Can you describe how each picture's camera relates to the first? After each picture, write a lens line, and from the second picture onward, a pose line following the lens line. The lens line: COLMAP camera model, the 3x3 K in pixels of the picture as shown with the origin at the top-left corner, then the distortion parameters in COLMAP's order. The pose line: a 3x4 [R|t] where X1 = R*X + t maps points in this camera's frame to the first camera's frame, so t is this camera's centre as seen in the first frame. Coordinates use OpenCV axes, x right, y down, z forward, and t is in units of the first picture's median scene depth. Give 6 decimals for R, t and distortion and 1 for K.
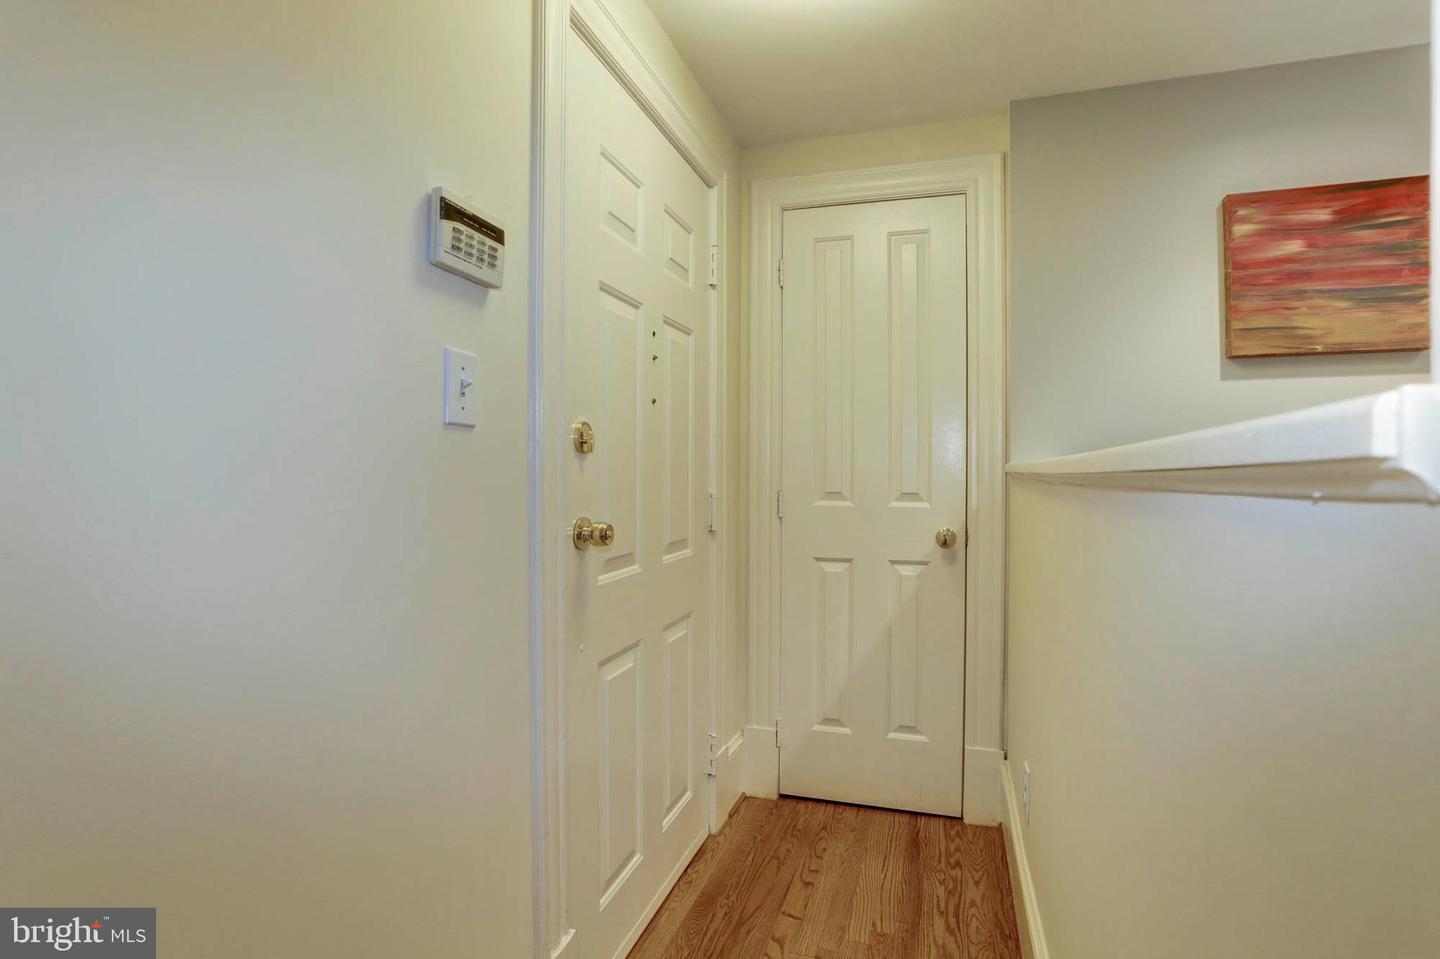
lens RADIAL K [[710.2, 0, 734.9], [0, 710.2, 476.7], [0, 0, 1]] dist [-0.051015, 0.024199]
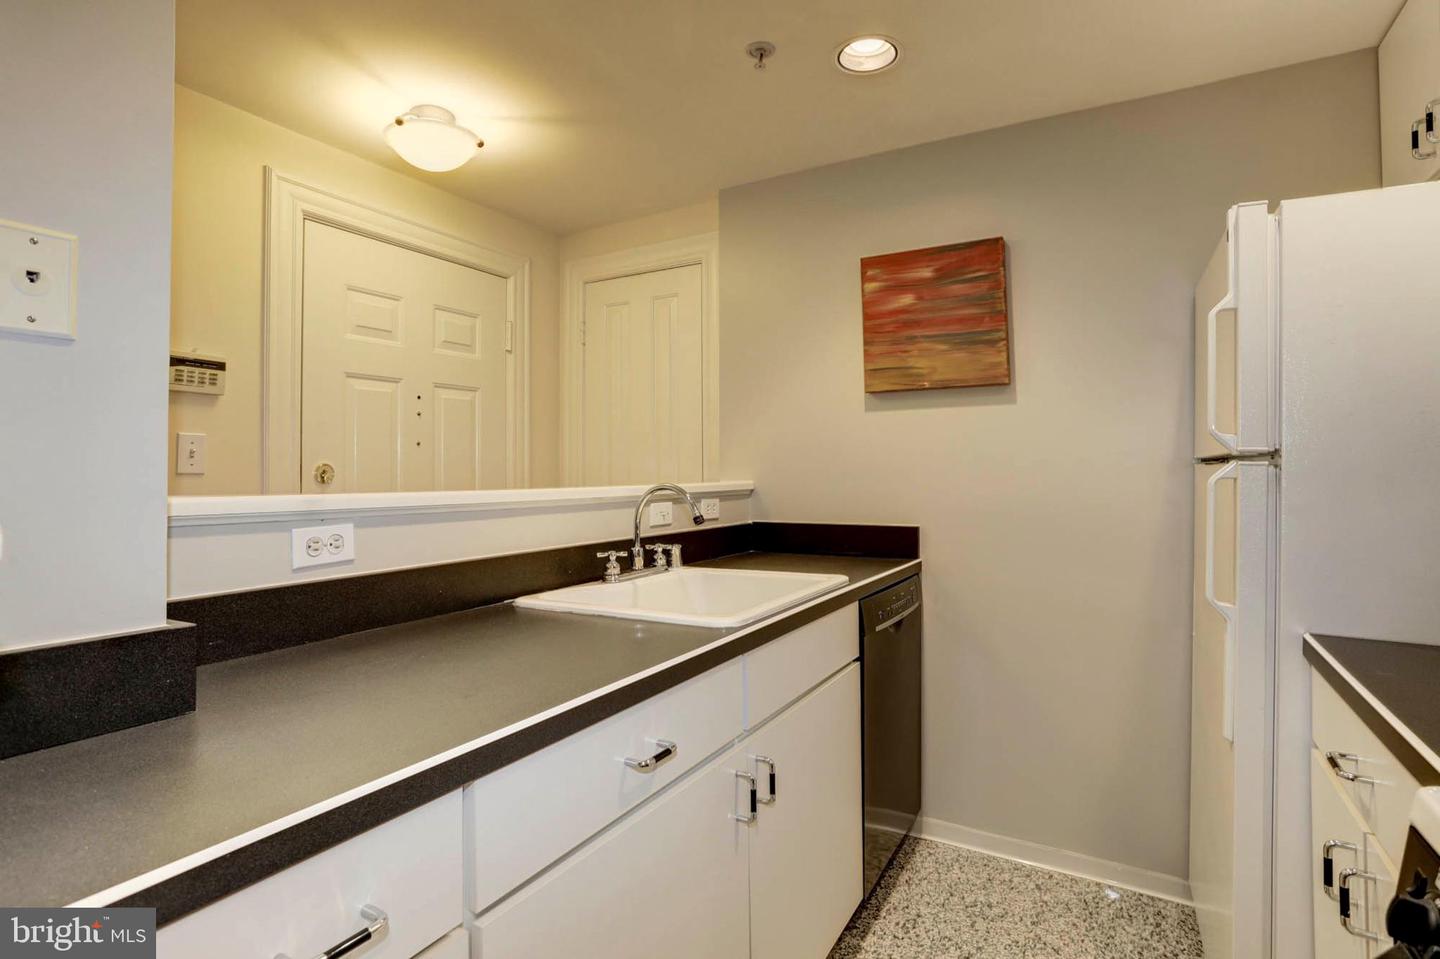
lens RADIAL K [[710.2, 0, 719.7], [0, 710.2, 483.8], [0, 0, 1]] dist [-0.051015, 0.024199]
pose [[0.974966, -0.006876, -0.222249, 0.765074], [0.008627, 0.999939, 0.006907, -0.026392], [0.222188, -0.008652, 0.974965, -0.263392]]
